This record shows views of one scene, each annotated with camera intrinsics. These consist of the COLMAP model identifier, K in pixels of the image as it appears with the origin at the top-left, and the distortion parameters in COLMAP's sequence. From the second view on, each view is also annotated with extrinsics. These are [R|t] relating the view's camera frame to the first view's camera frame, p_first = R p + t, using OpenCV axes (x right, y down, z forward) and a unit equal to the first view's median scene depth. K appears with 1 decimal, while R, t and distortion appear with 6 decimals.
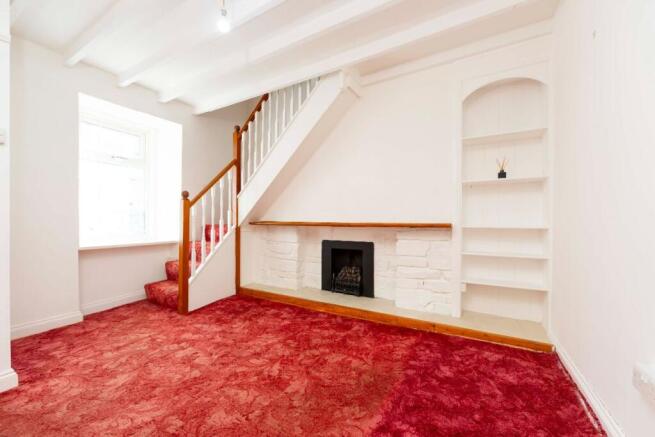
lens RADIAL K [[265.5, 0, 327.1], [0, 265.5, 217.6], [0, 0, 1]] dist [-0.002654, -0.000704]
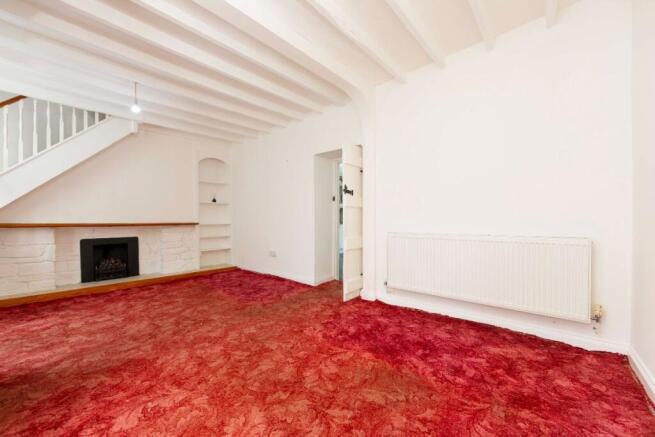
lens RADIAL K [[265.5, 0, 329.8], [0, 265.5, 220.7], [0, 0, 1]] dist [-0.002654, -0.000704]
pose [[0.195696, -0.010797, 0.980605, -1.218203], [-0.001295, 0.999936, 0.011268, -0.013199], [-0.980664, -0.003475, 0.195669, -0.368760]]
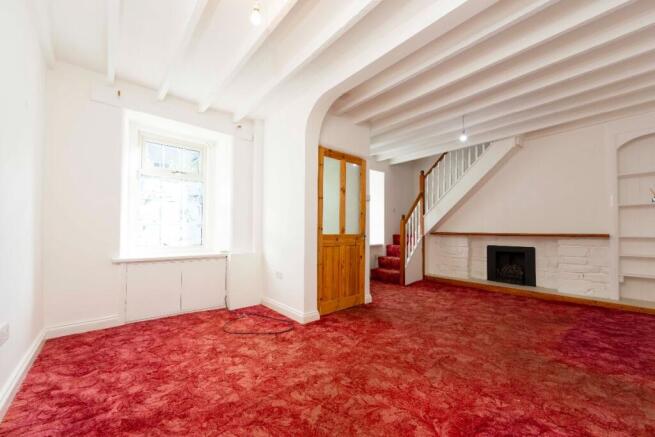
lens RADIAL K [[256.4, 0, 327.2], [0, 256.4, 219.9], [0, 0, 1]] dist [-0.005347, 0.000047]
pose [[0.932214, -0.018866, -0.361416, -0.433988], [0.005785, 0.999290, -0.037242, -0.009566], [0.361861, 0.032627, 0.931661, -0.811942]]
